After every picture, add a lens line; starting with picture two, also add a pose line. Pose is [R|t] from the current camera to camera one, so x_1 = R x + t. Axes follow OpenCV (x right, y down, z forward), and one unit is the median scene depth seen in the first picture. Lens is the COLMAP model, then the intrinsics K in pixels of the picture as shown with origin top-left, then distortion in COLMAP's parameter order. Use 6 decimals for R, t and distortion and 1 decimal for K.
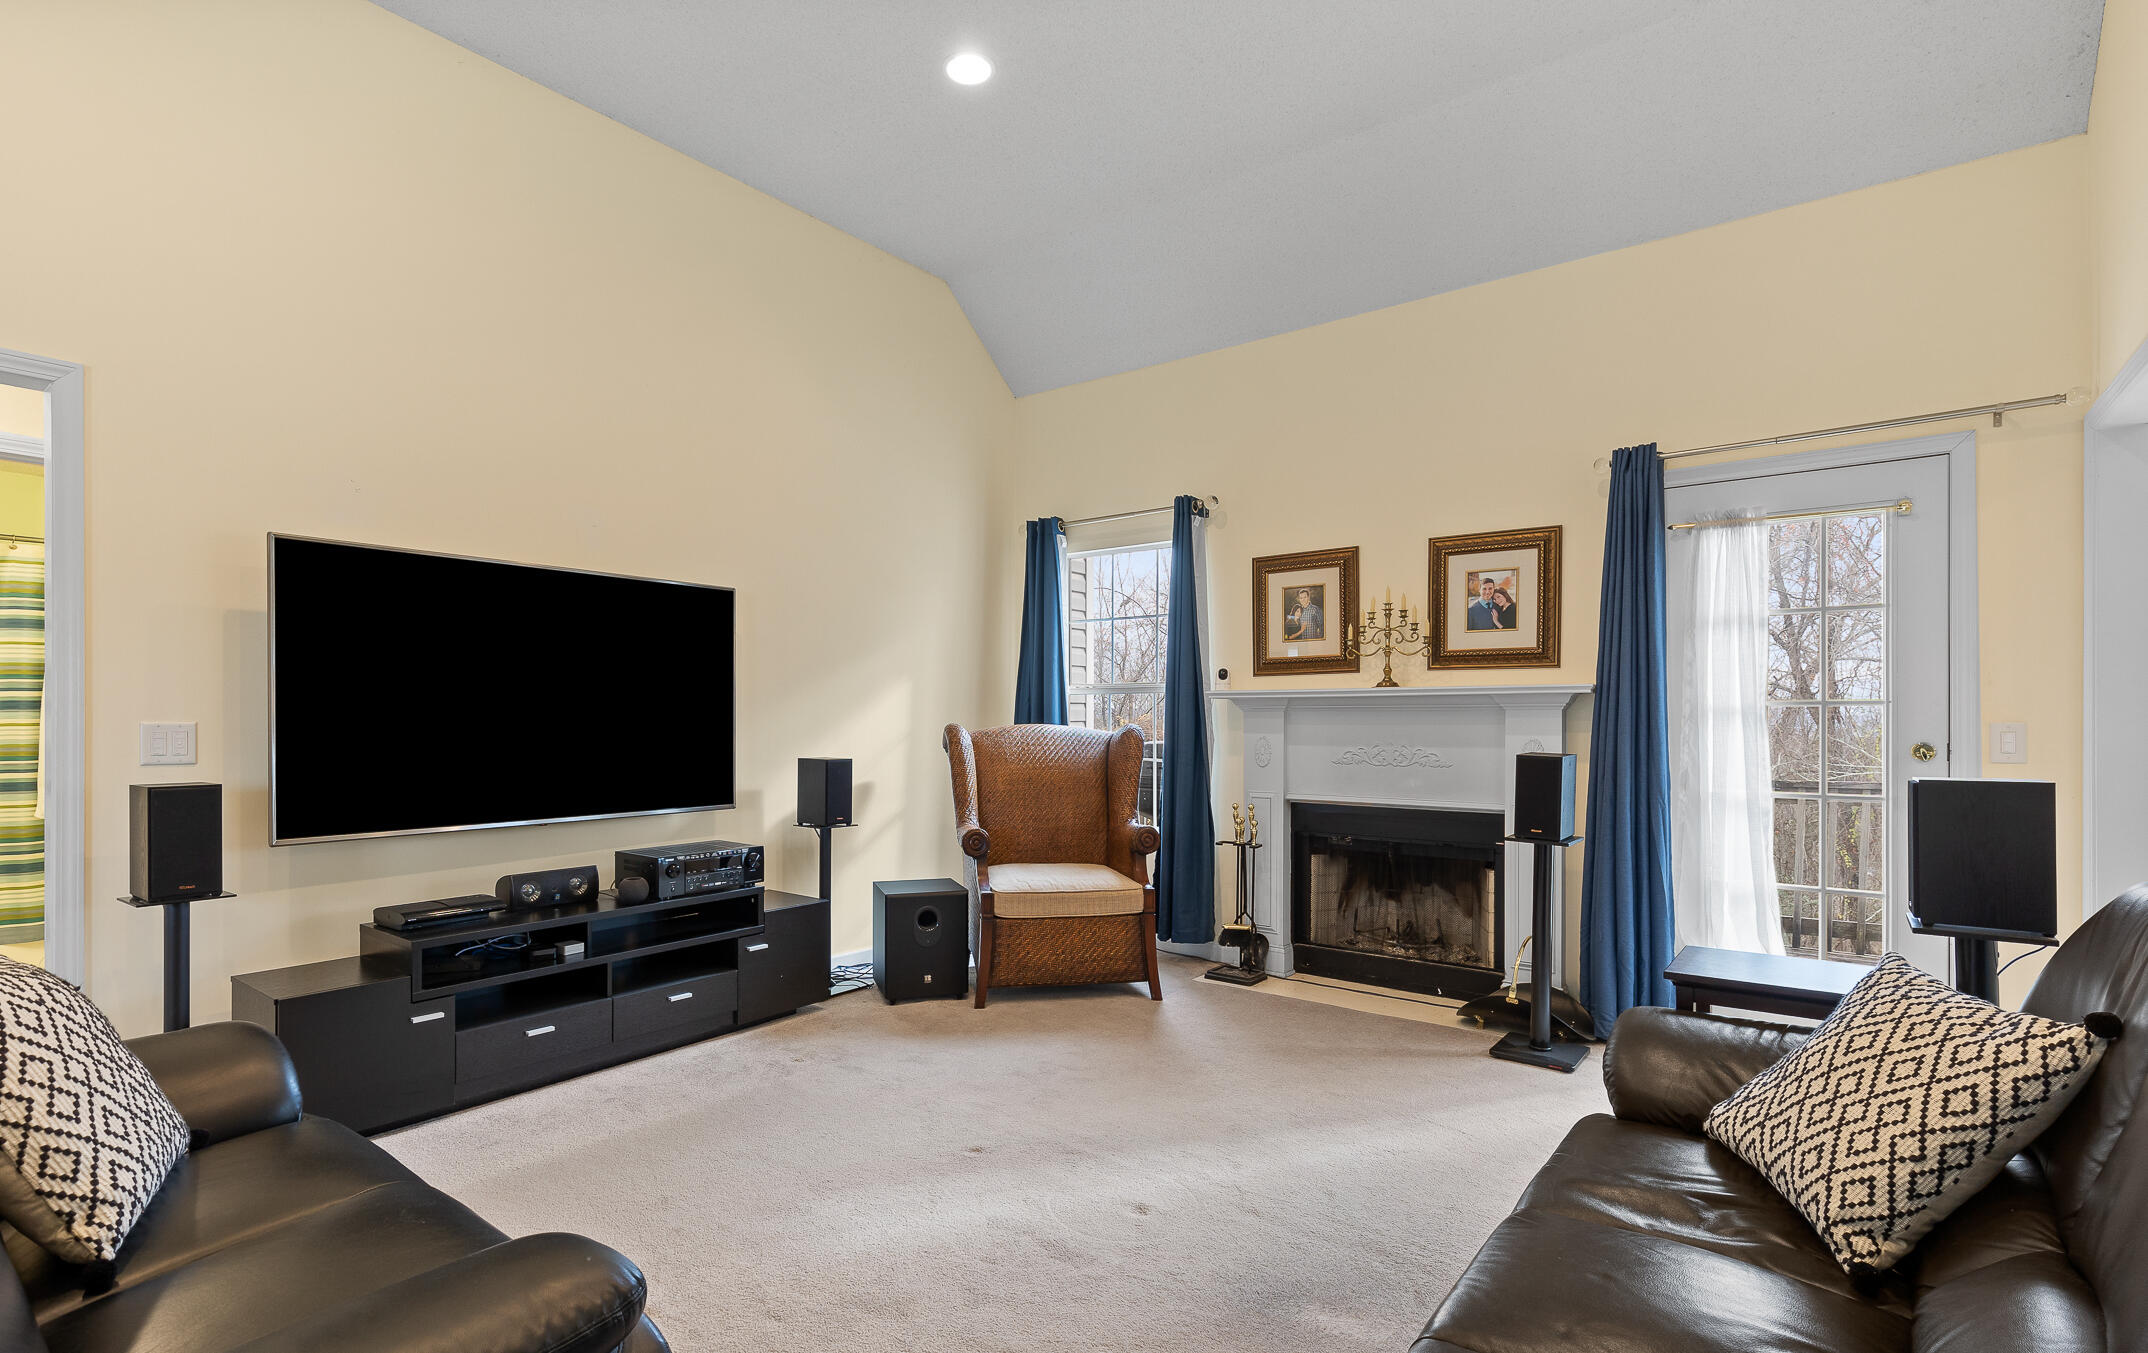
lens RADIAL K [[1028.8, 0, 1076.6], [0, 1028.8, 728.6], [0, 0, 1]] dist [0.000139, -0.000081]
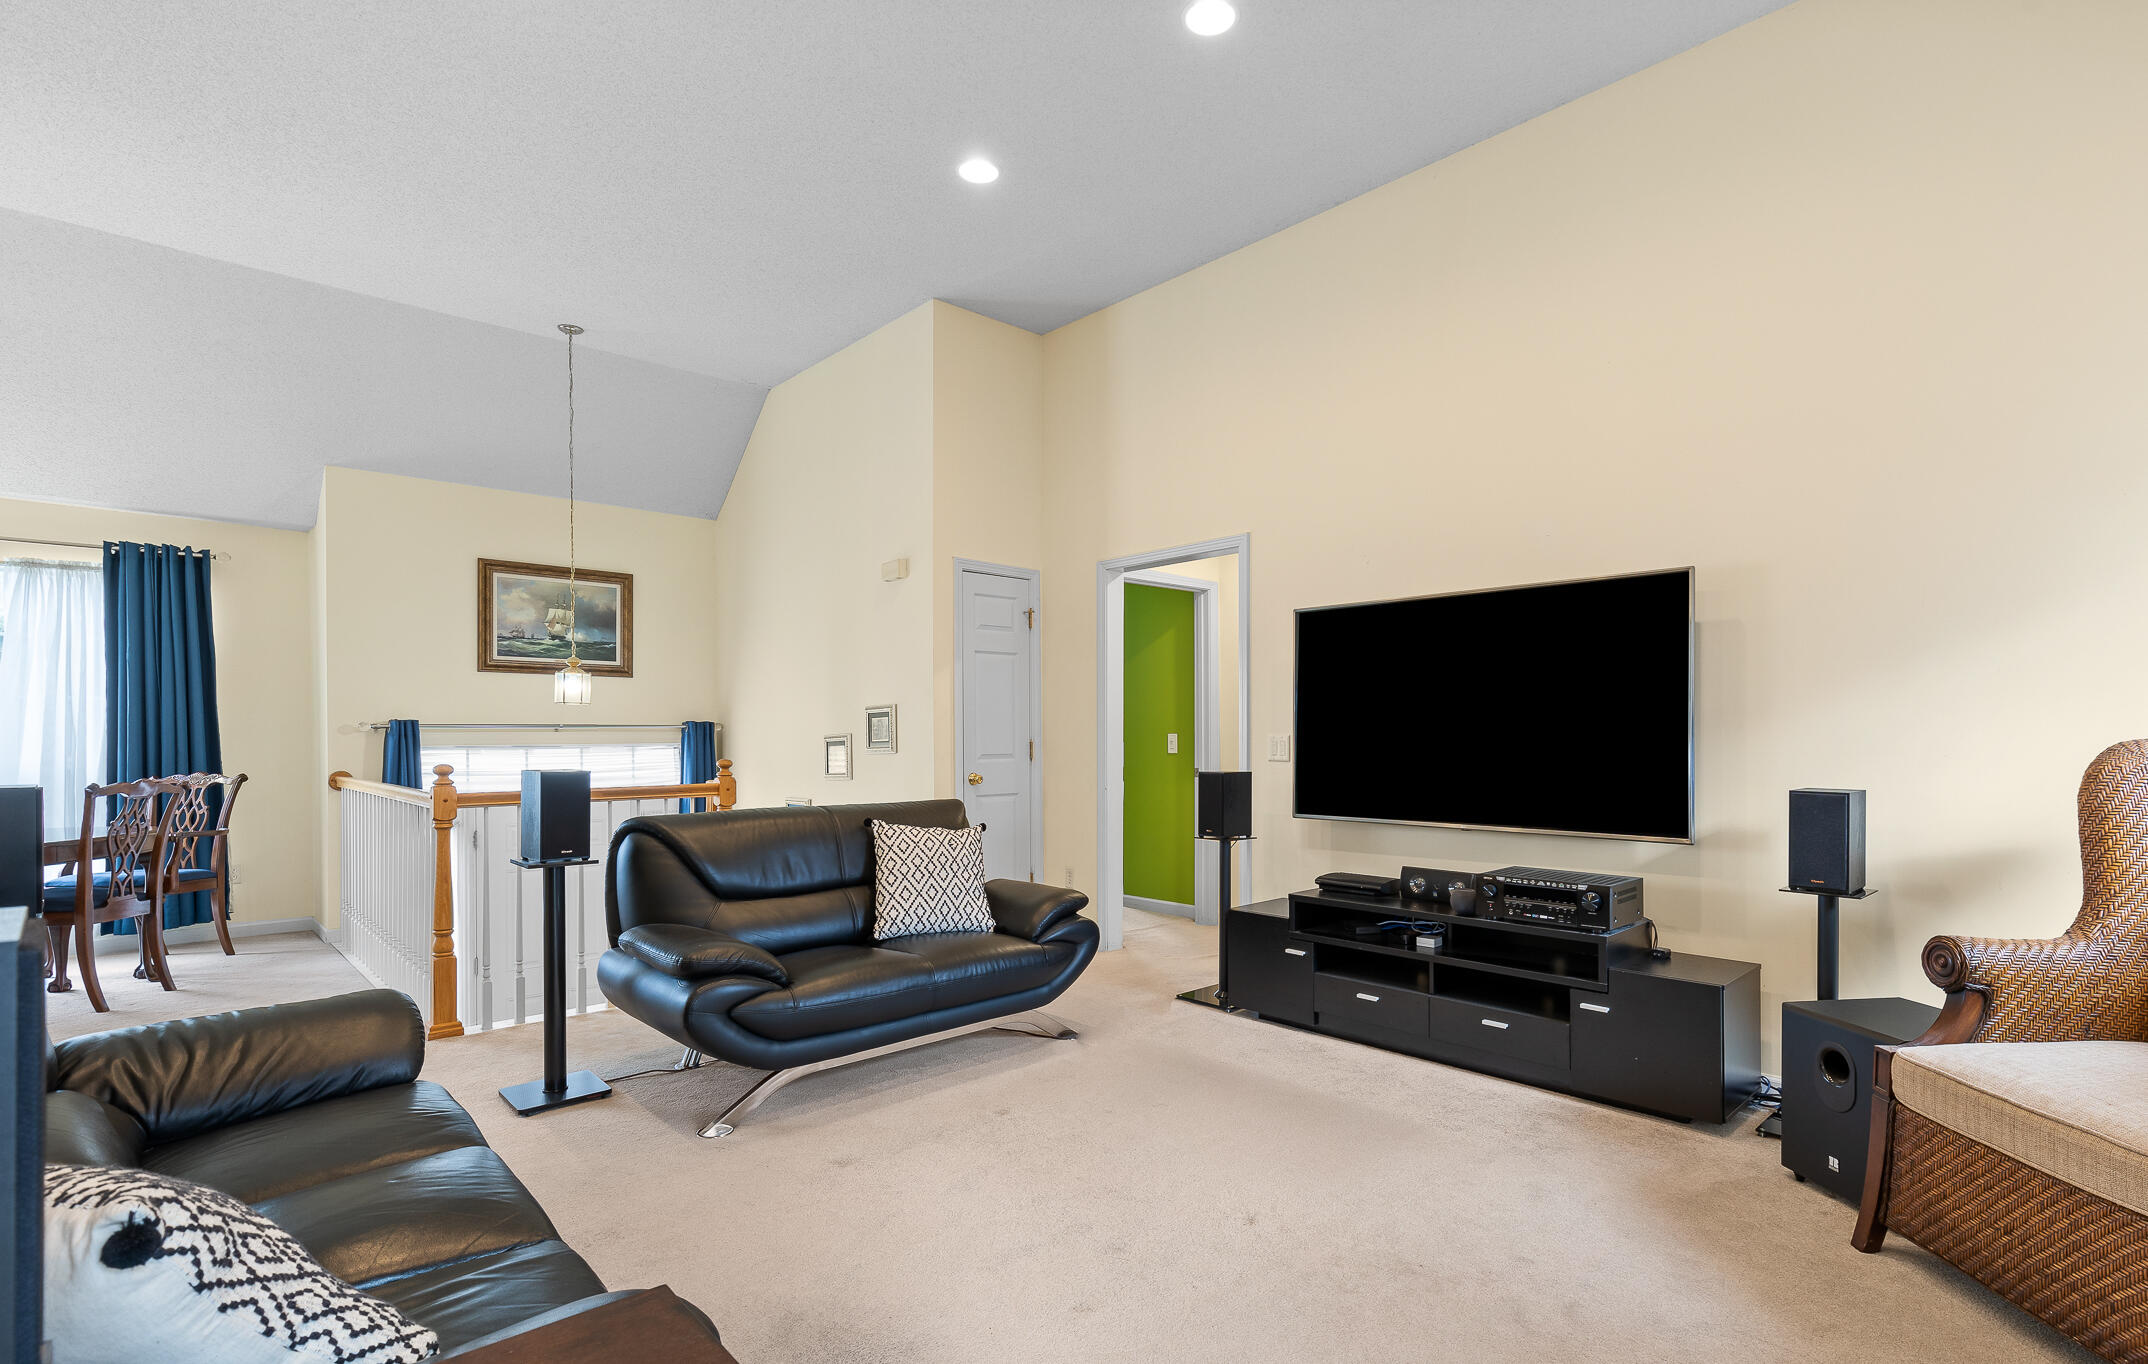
lens RADIAL K [[991.3, 0, 1077.9], [0, 991.3, 730.1], [0, 0, 1]] dist [-0.000319, -0.000110]
pose [[-0.160163, 0.002789, -0.987087, 0.492838], [-0.005021, 0.999981, 0.003640, -0.011395], [0.987078, 0.005540, -0.160146, 0.642804]]
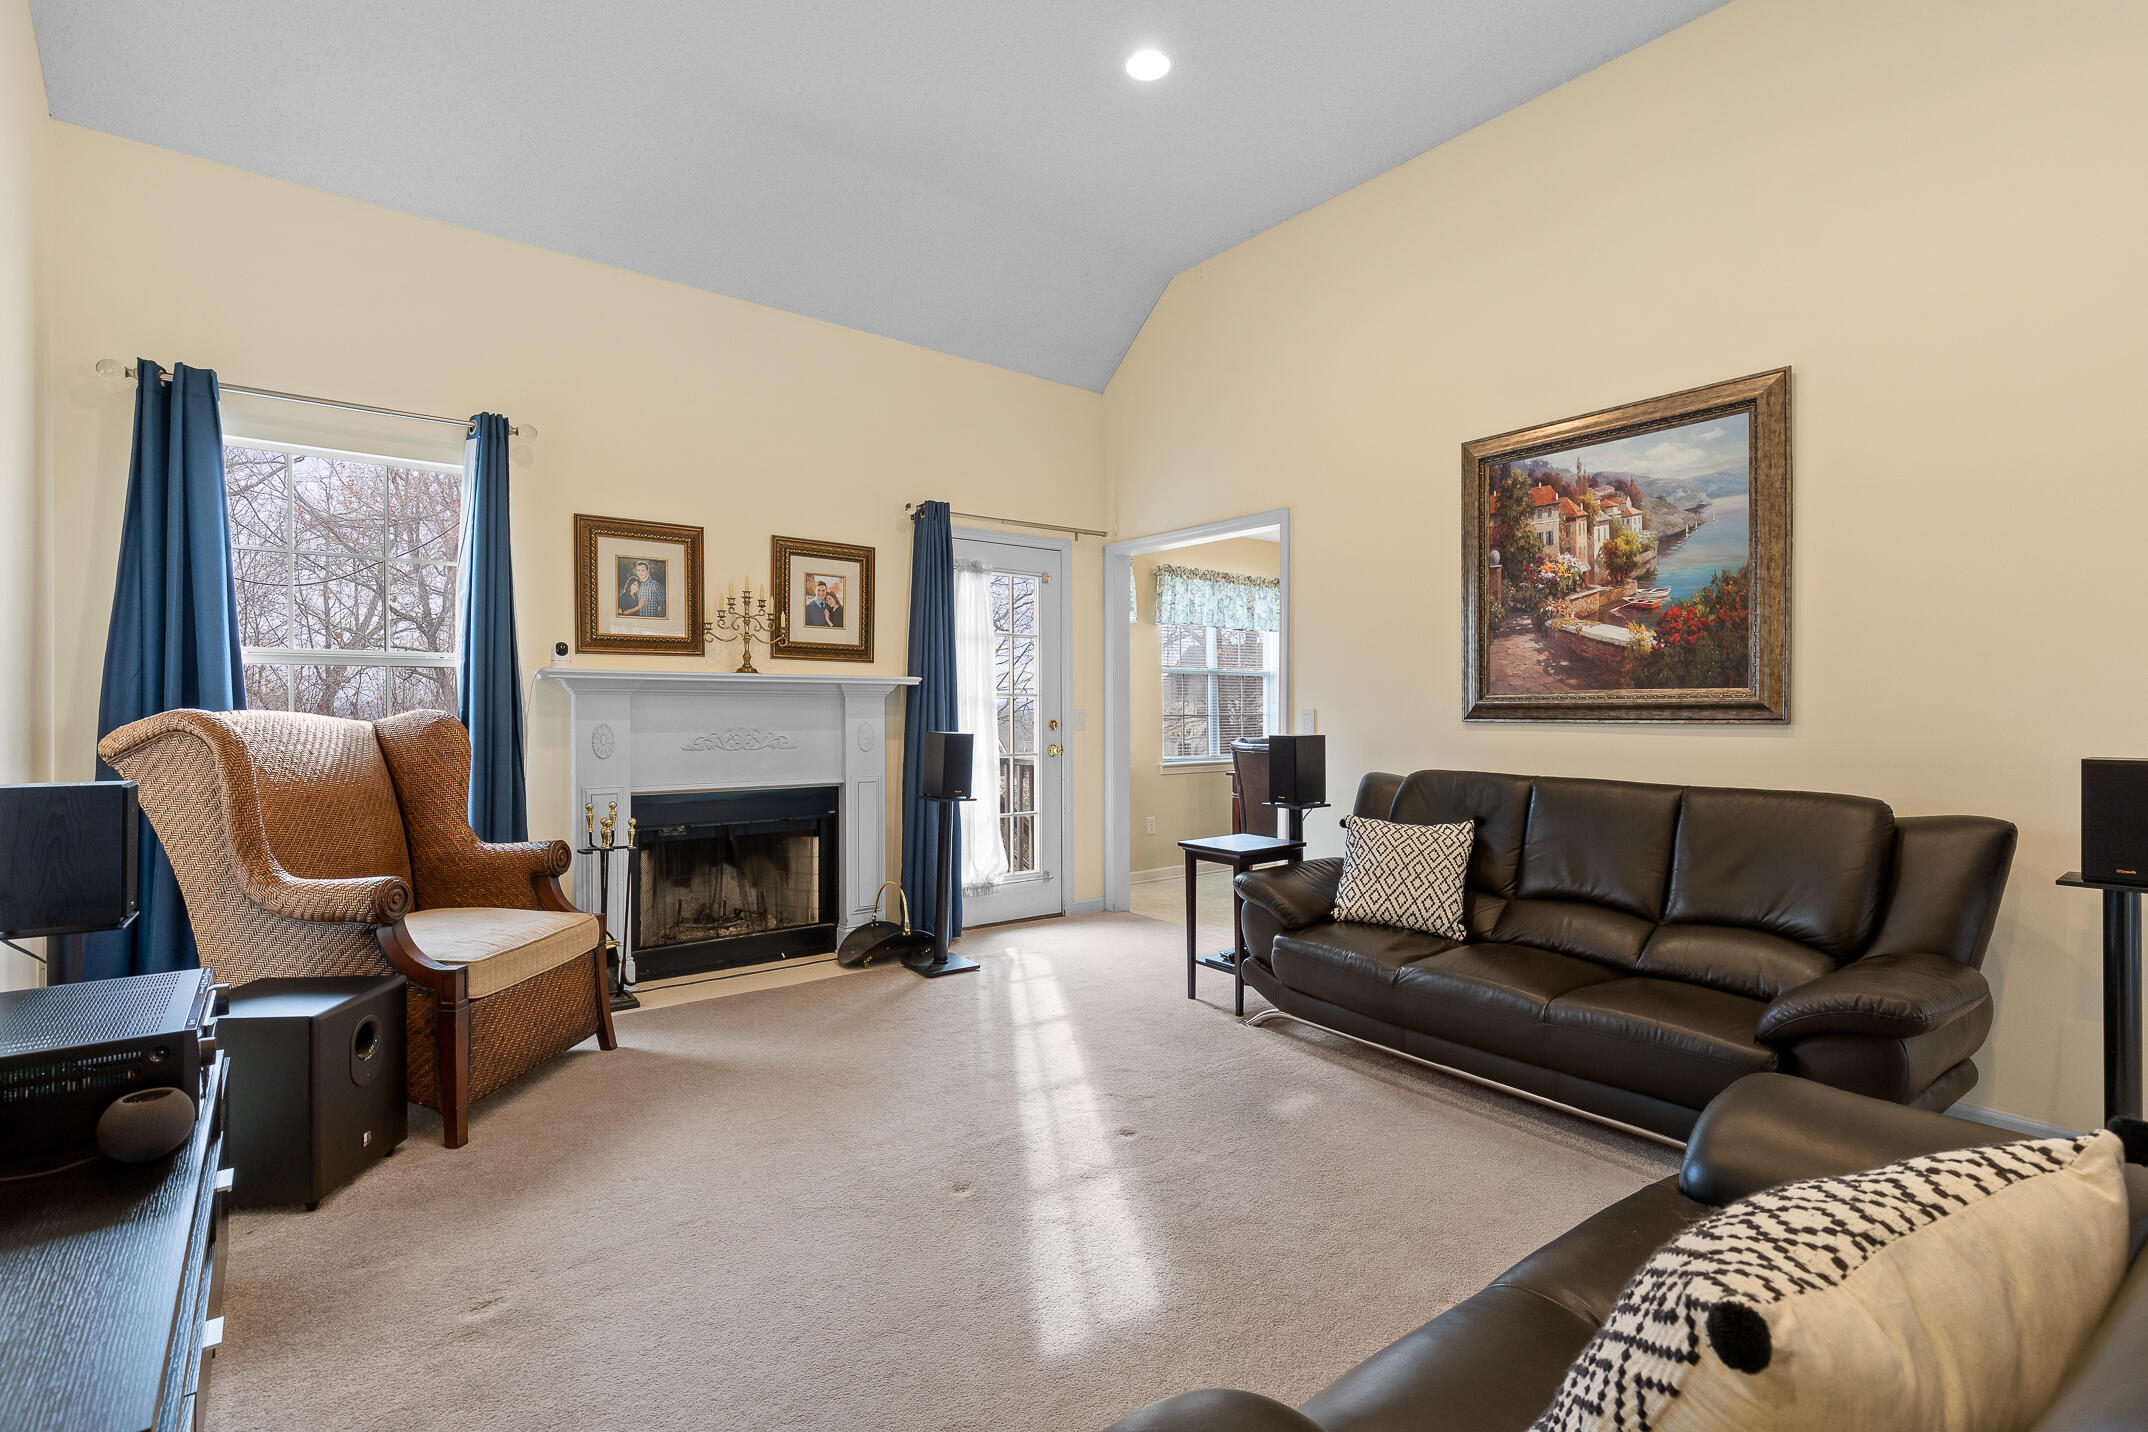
lens RADIAL K [[980.1, 0, 1074.0], [0, 980.1, 716.0], [0, 0, 1]] dist [-0.000835, -0.000149]
pose [[0.250165, -0.007967, 0.968170, -0.577389], [0.004295, 0.999965, 0.007119, -0.003064], [-0.968194, 0.002377, 0.250191, 0.451372]]
